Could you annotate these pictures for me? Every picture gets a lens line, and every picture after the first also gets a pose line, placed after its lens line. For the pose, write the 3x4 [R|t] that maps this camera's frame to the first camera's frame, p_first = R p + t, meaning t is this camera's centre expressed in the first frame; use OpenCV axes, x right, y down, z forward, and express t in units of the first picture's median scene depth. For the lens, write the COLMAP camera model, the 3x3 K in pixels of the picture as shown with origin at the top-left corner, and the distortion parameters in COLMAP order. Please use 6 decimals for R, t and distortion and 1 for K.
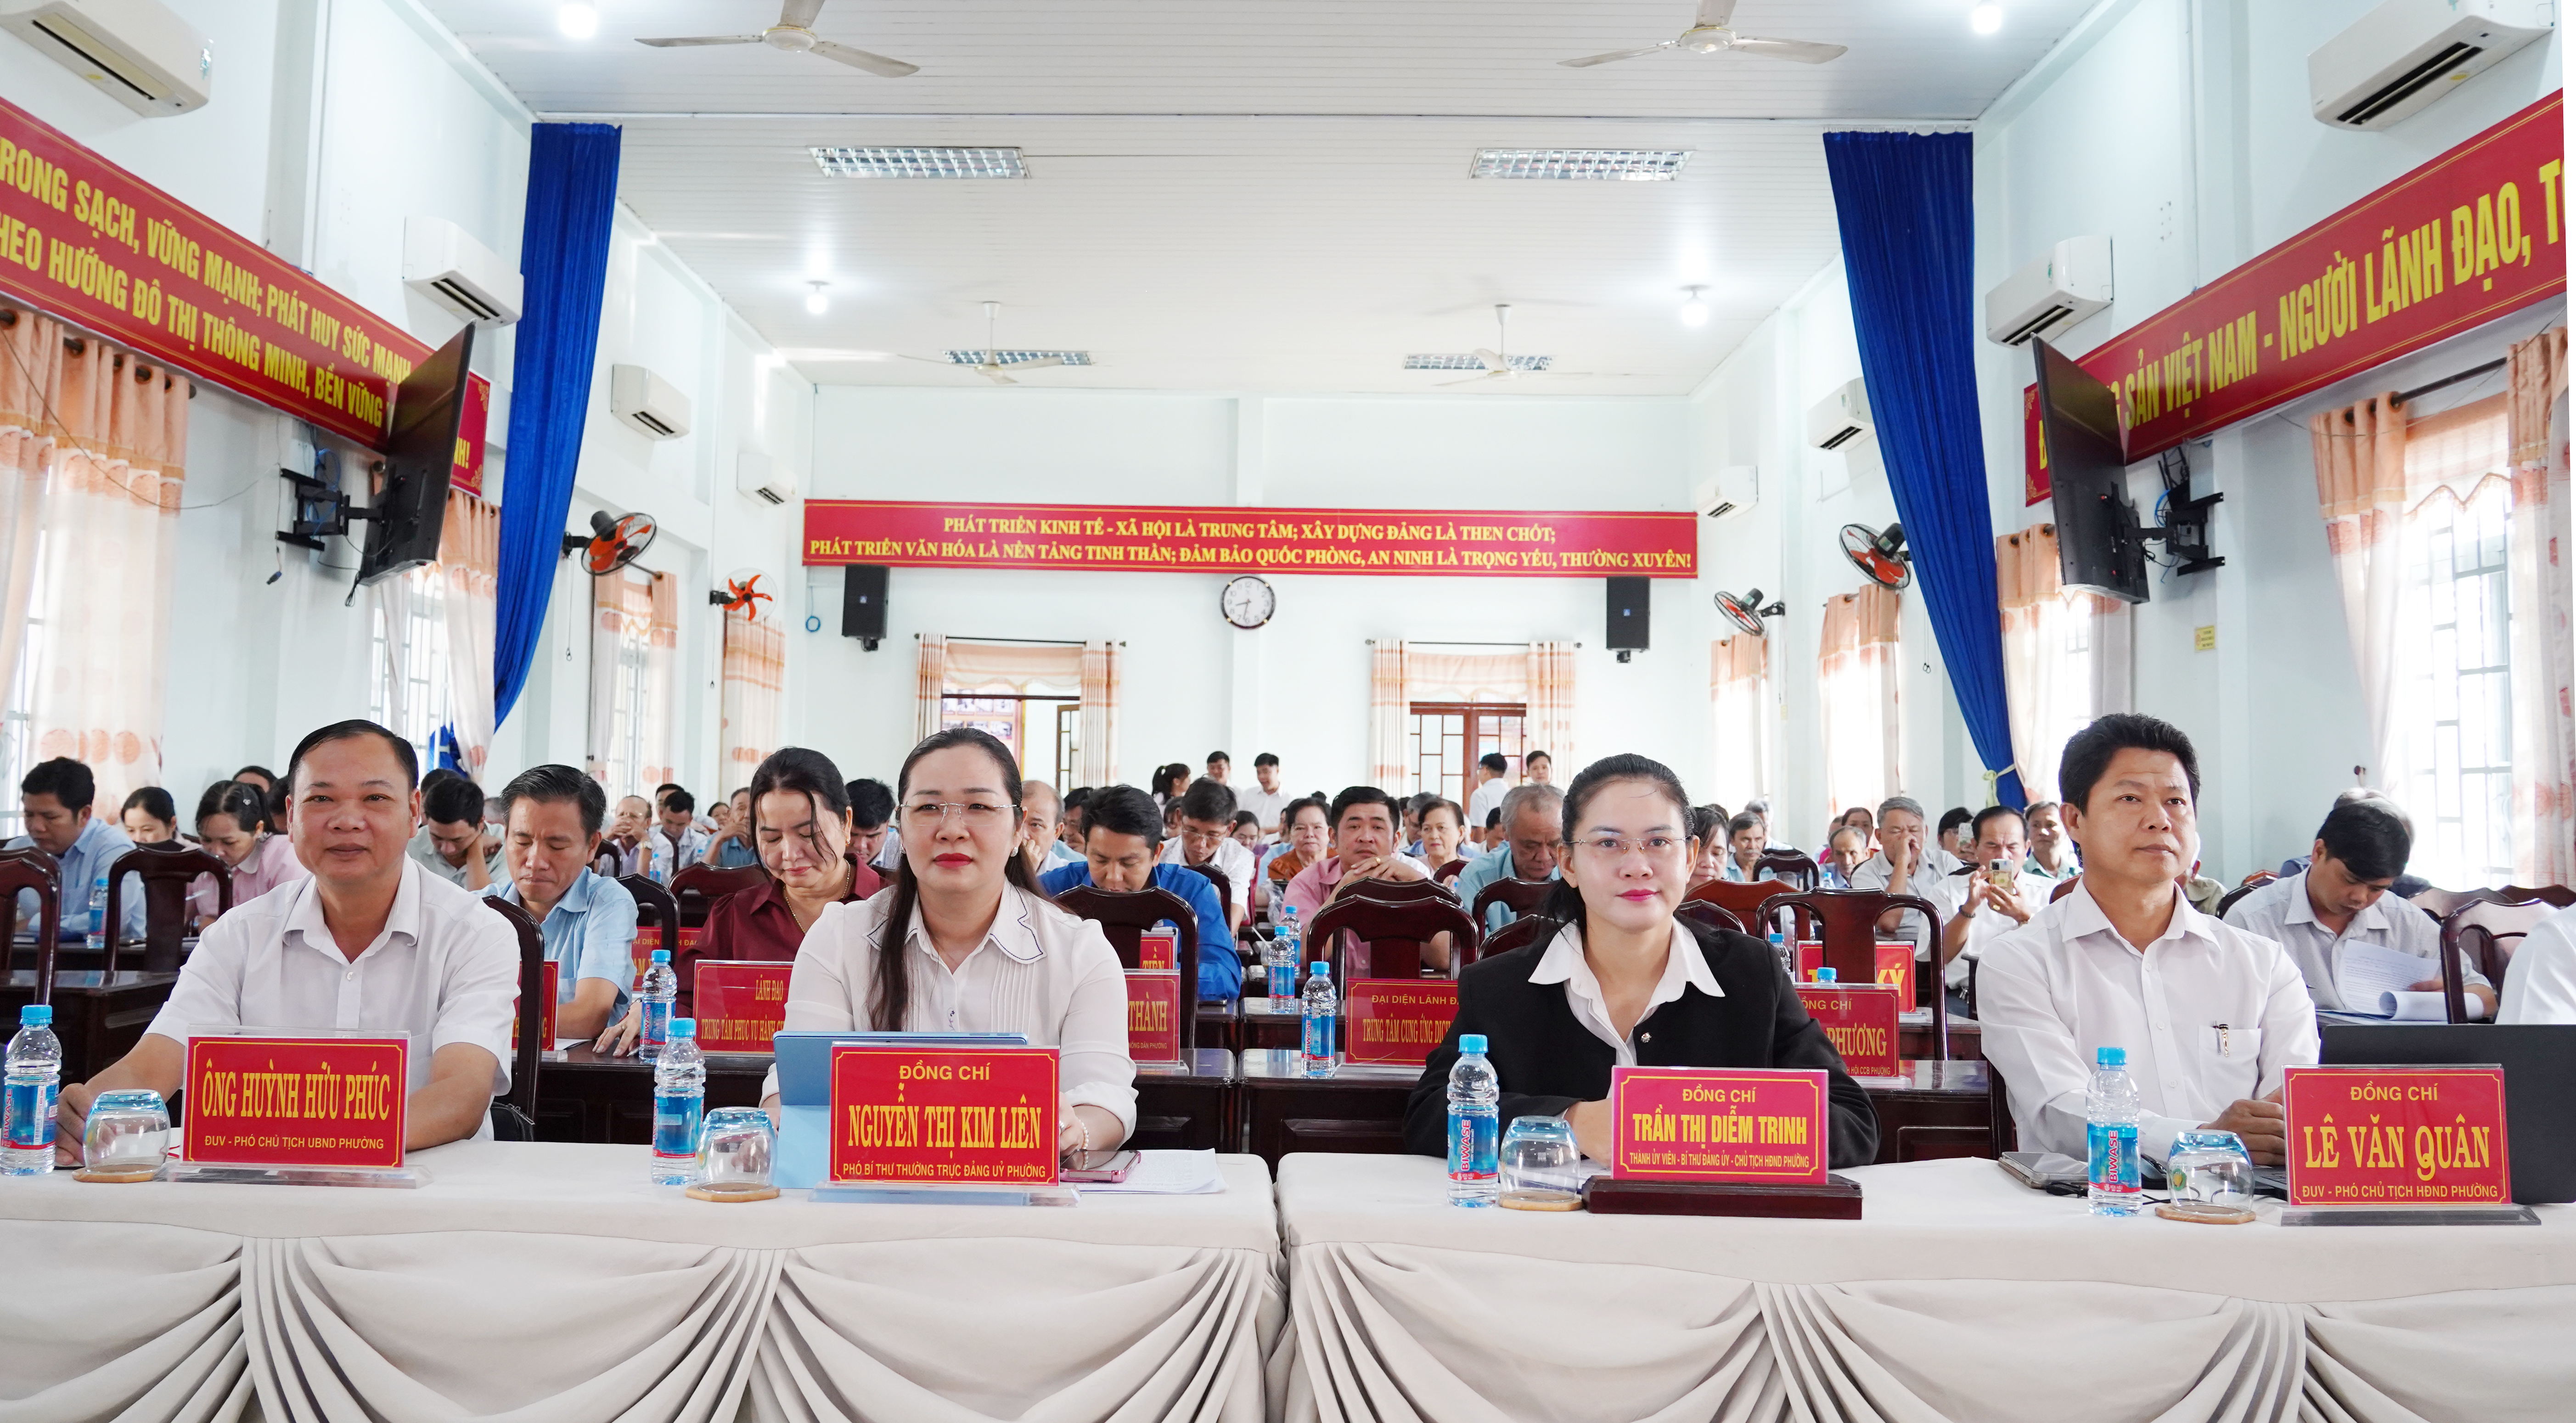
lens RADIAL K [[2409.7, 0, 1288.9], [0, 2409.7, 707.9], [0, 0, 1]] dist [0.004123, 0.000000]
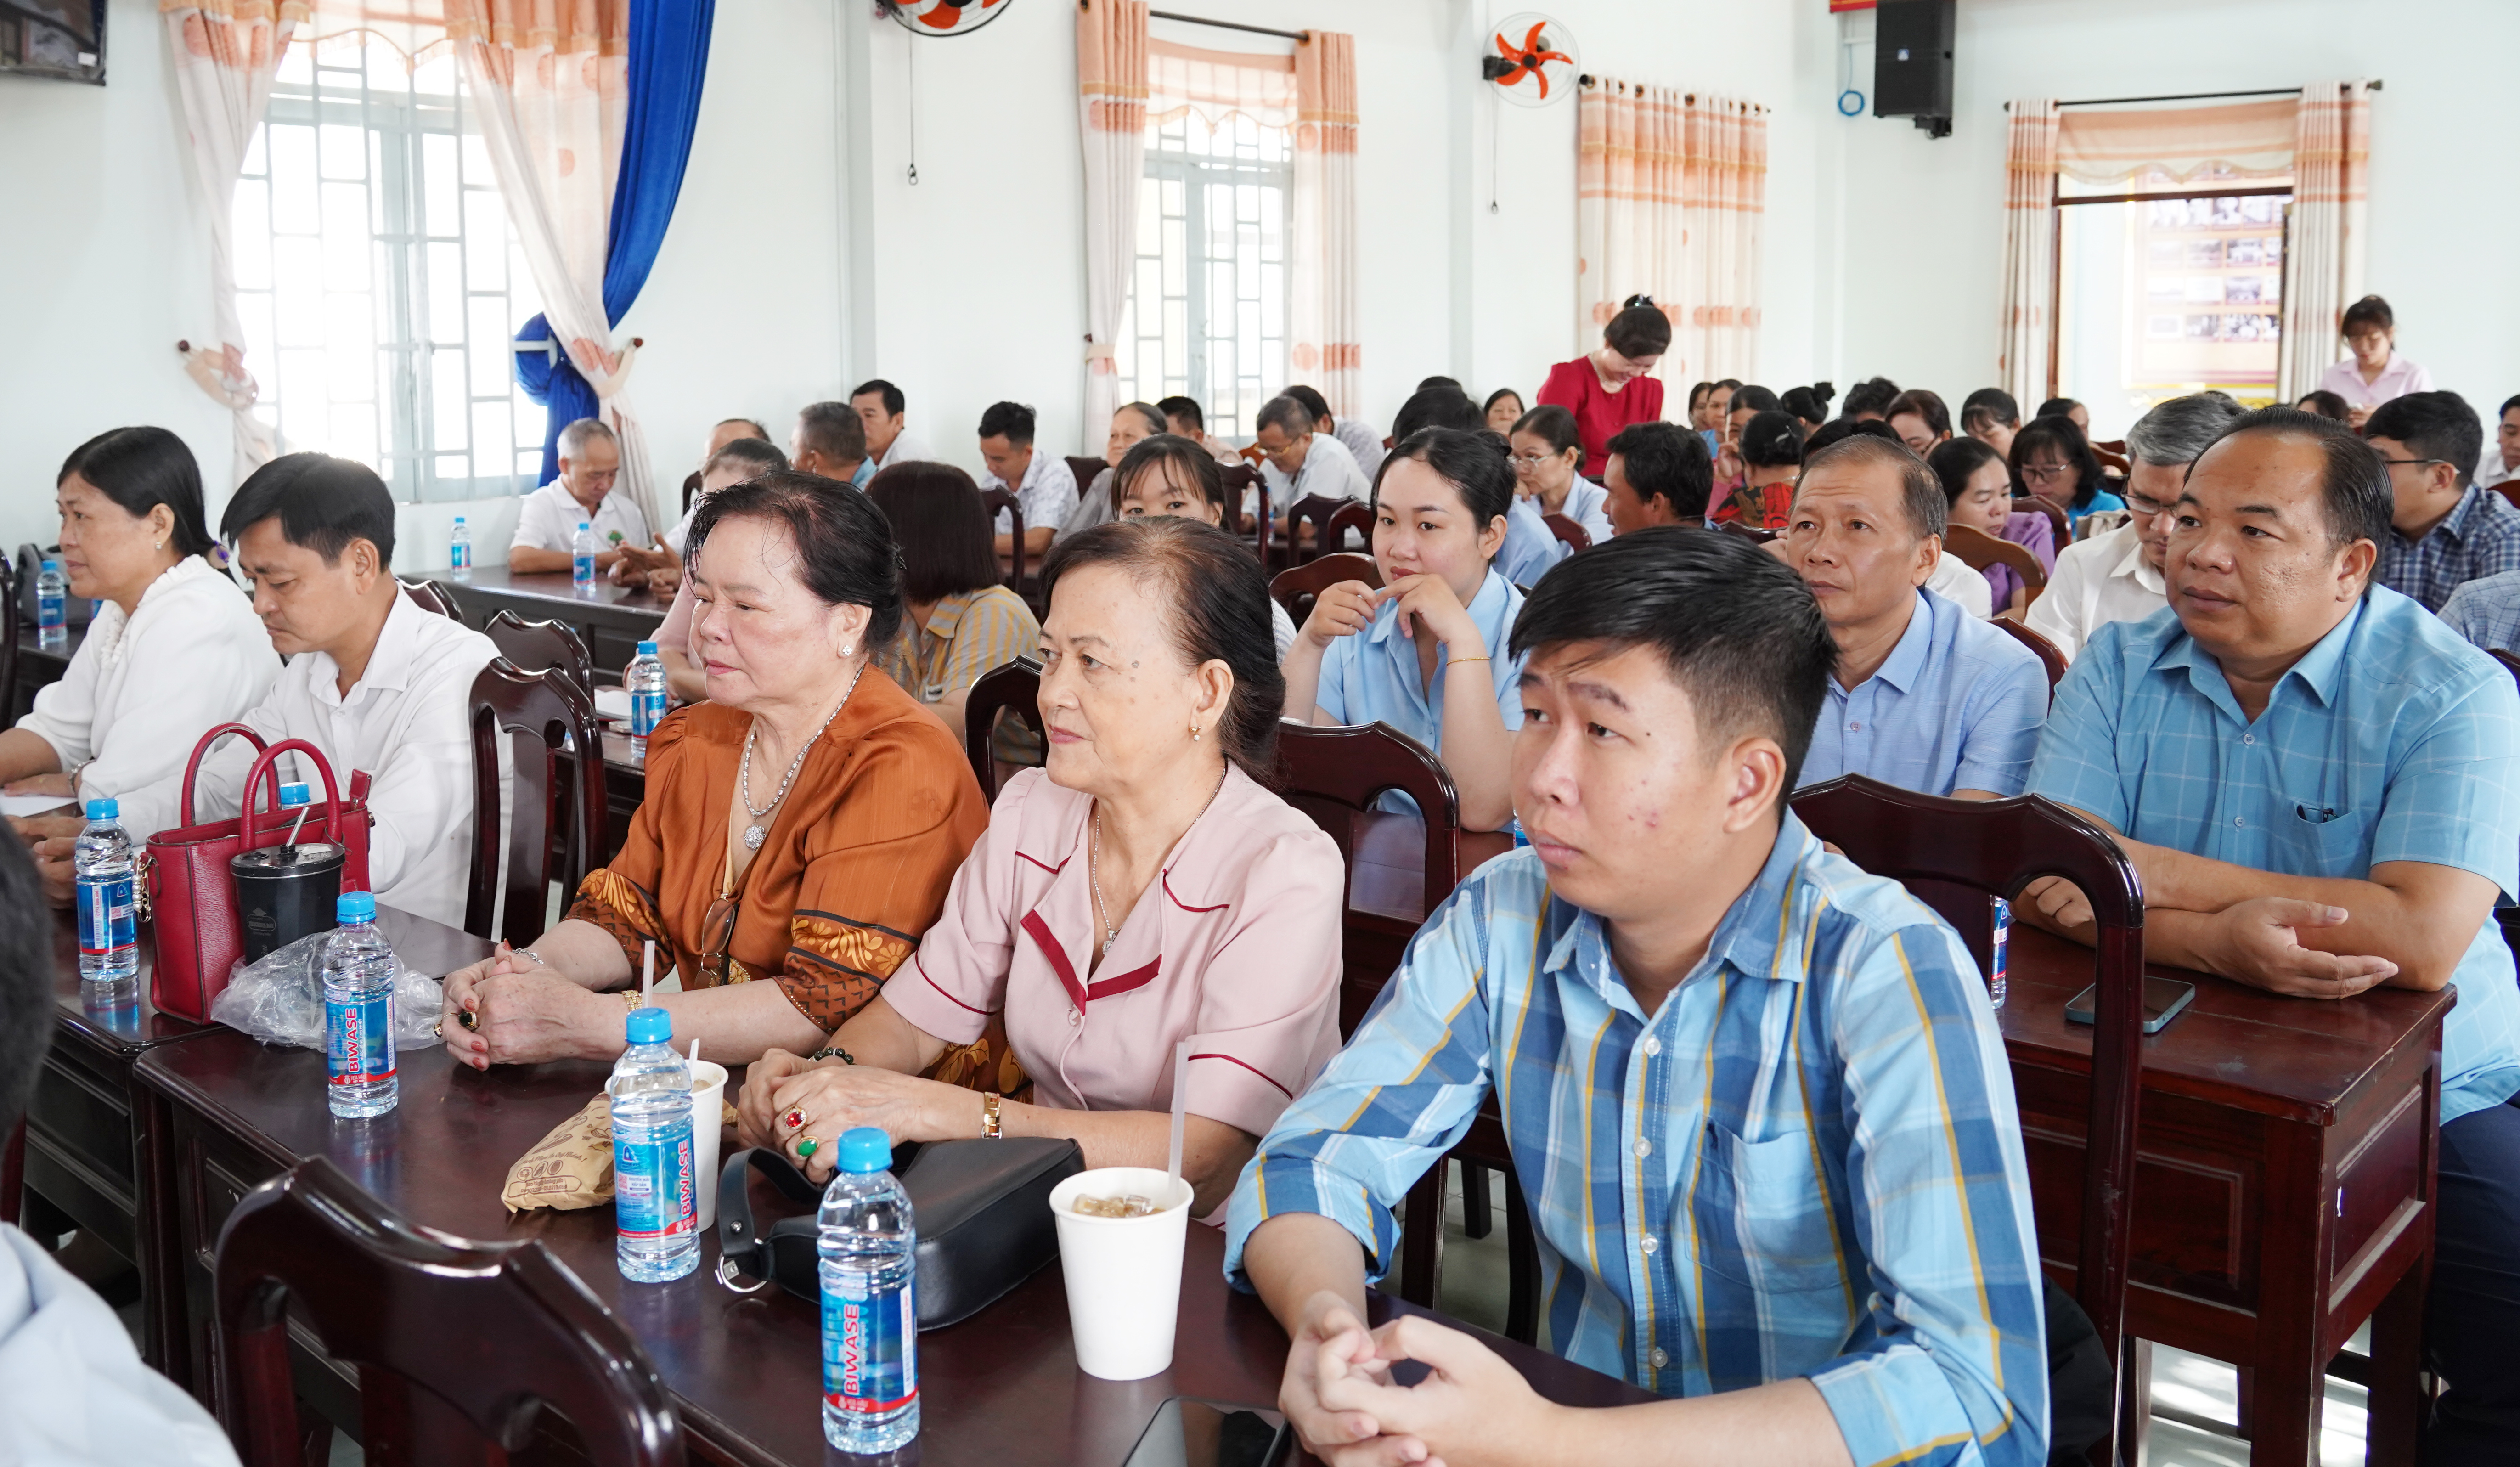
lens RADIAL K [[2144.9, 0, 1248.3], [0, 2144.9, 734.3], [0, 0, 1]] dist [-0.027105, 0.015633]
pose [[0.704183, 0.104332, -0.702311, 0.113684], [0.052860, 0.978696, 0.198392, 0.009480], [0.708048, -0.176828, 0.683667, 0.451086]]
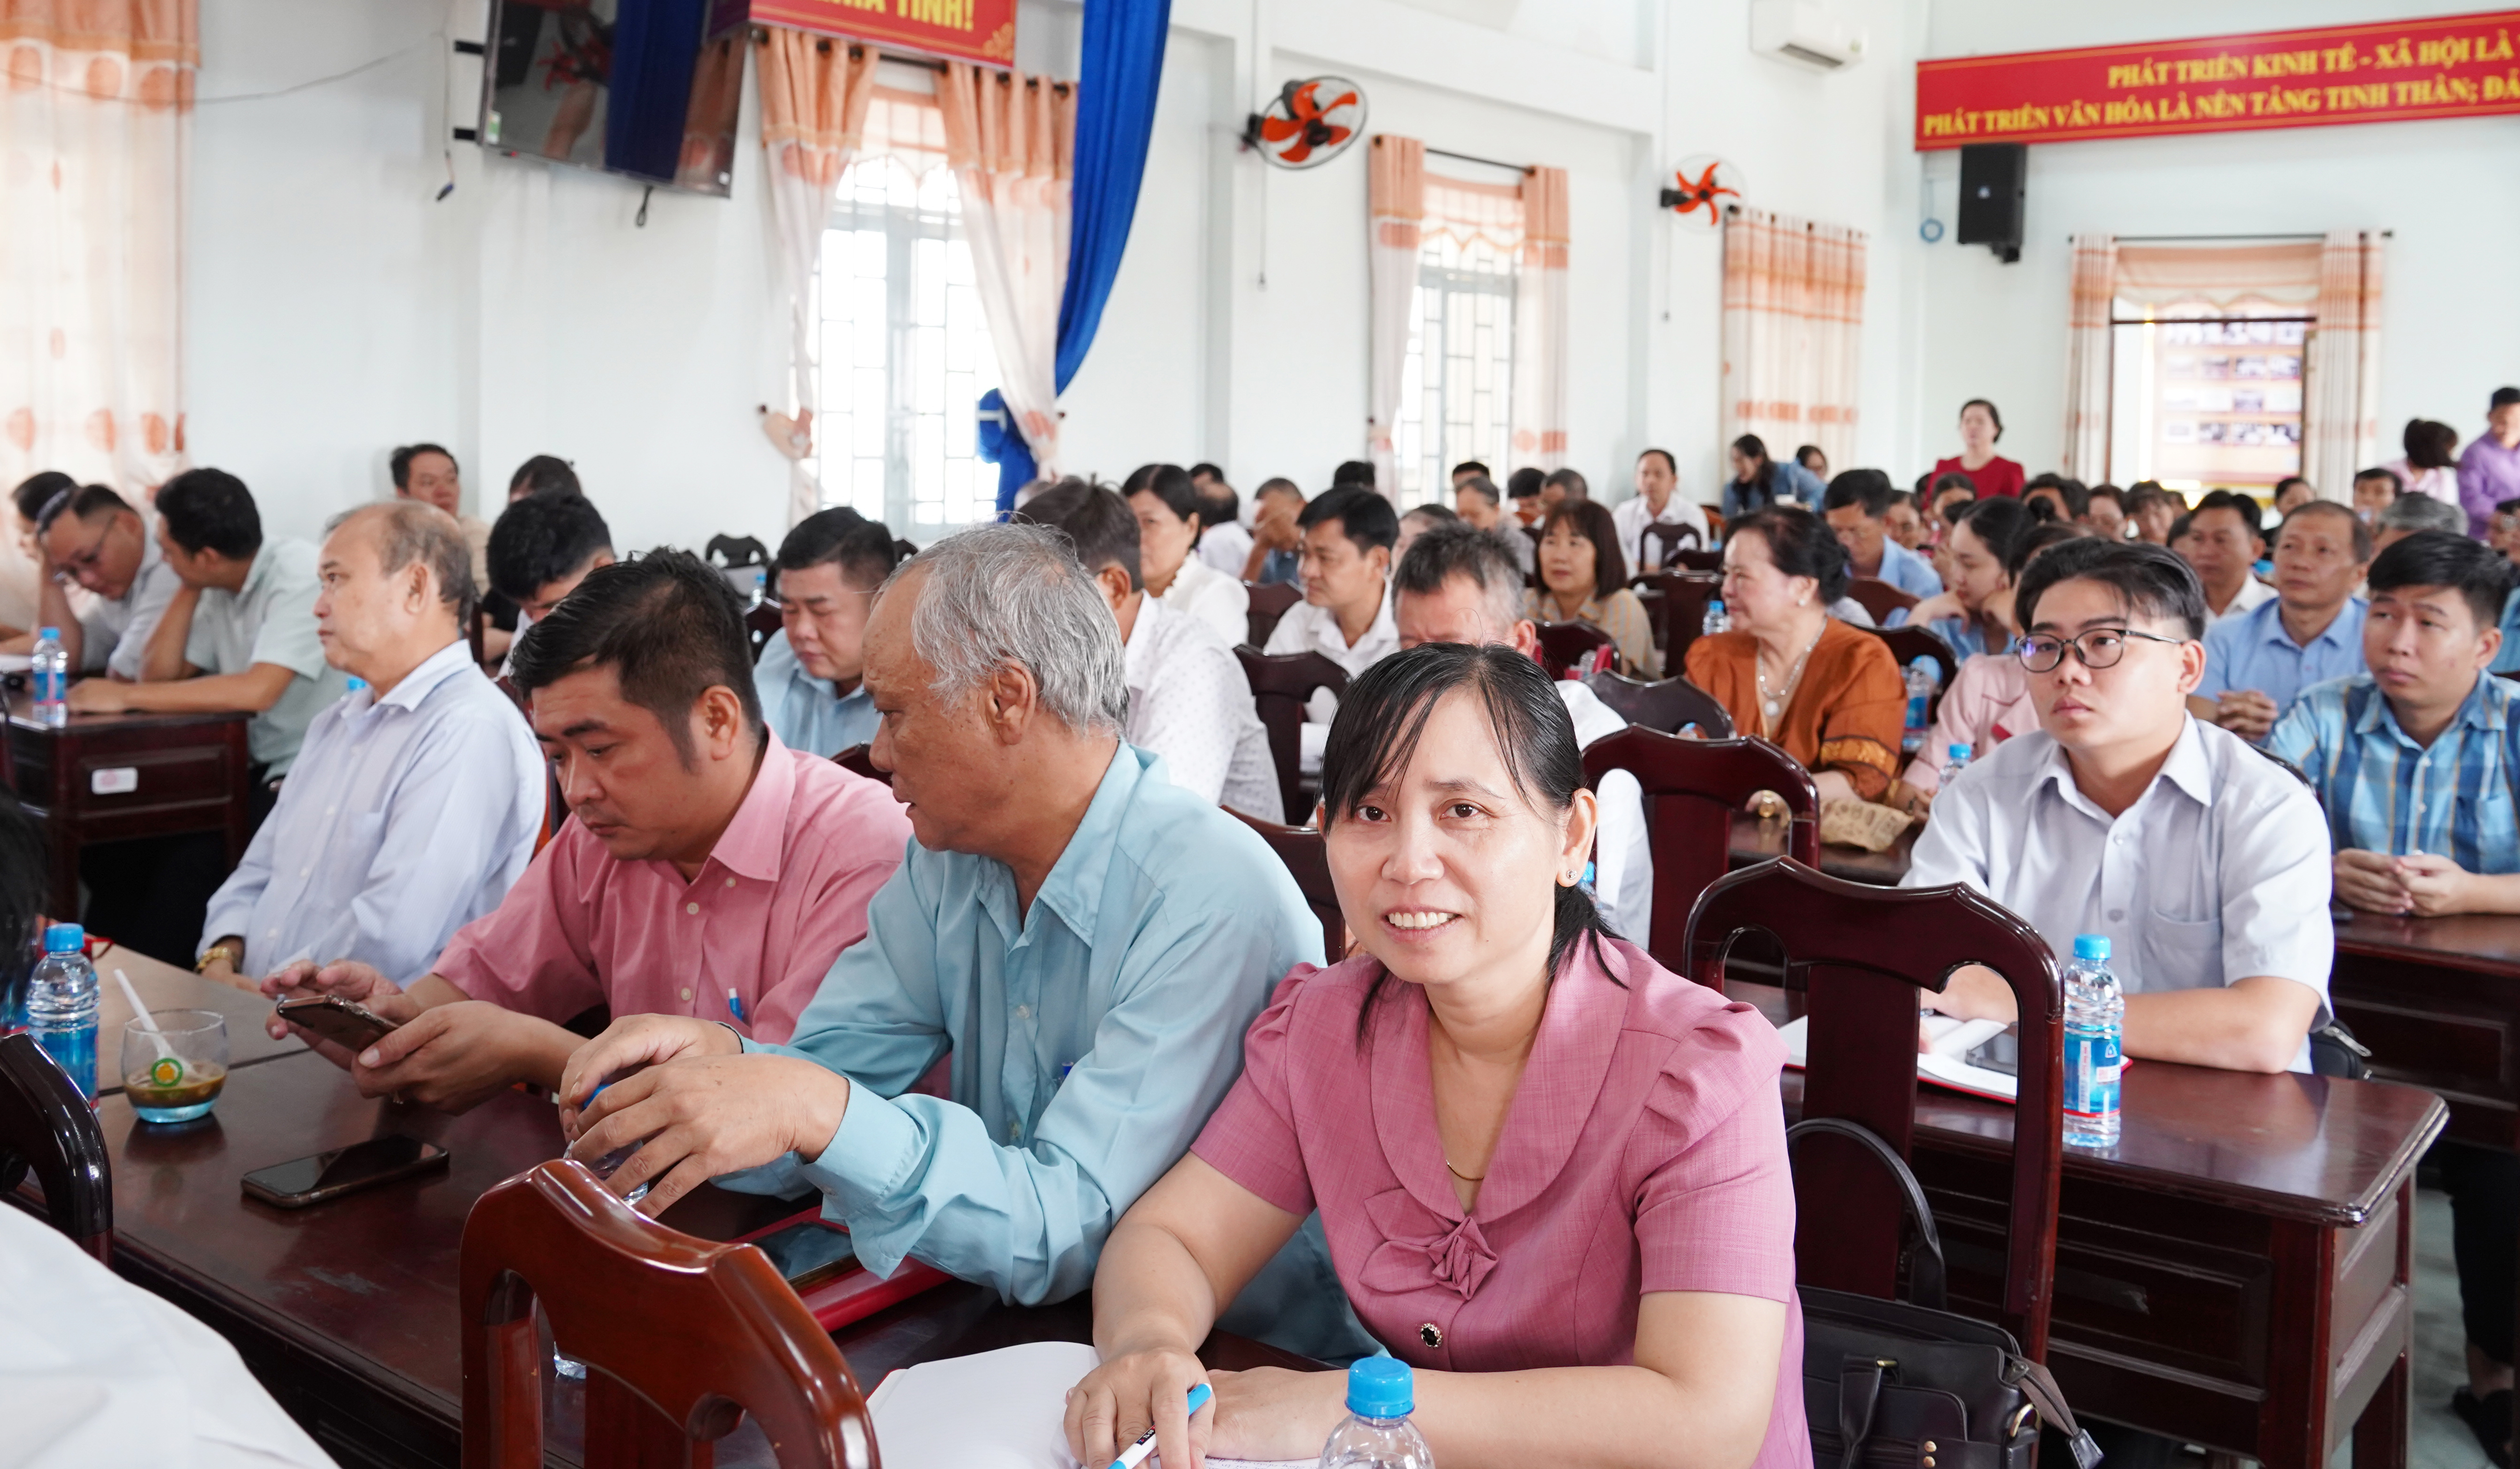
lens RADIAL K [[2284.3, 0, 1265.1], [0, 2284.3, 719.0], [0, 0, 1]] dist [-0.017786, -0.001874]
pose [[0.757351, 0.076878, -0.648467, 0.116755], [0.027045, 0.988501, 0.148777, 0.004218], [0.652448, -0.130214, 0.746563, 0.312036]]
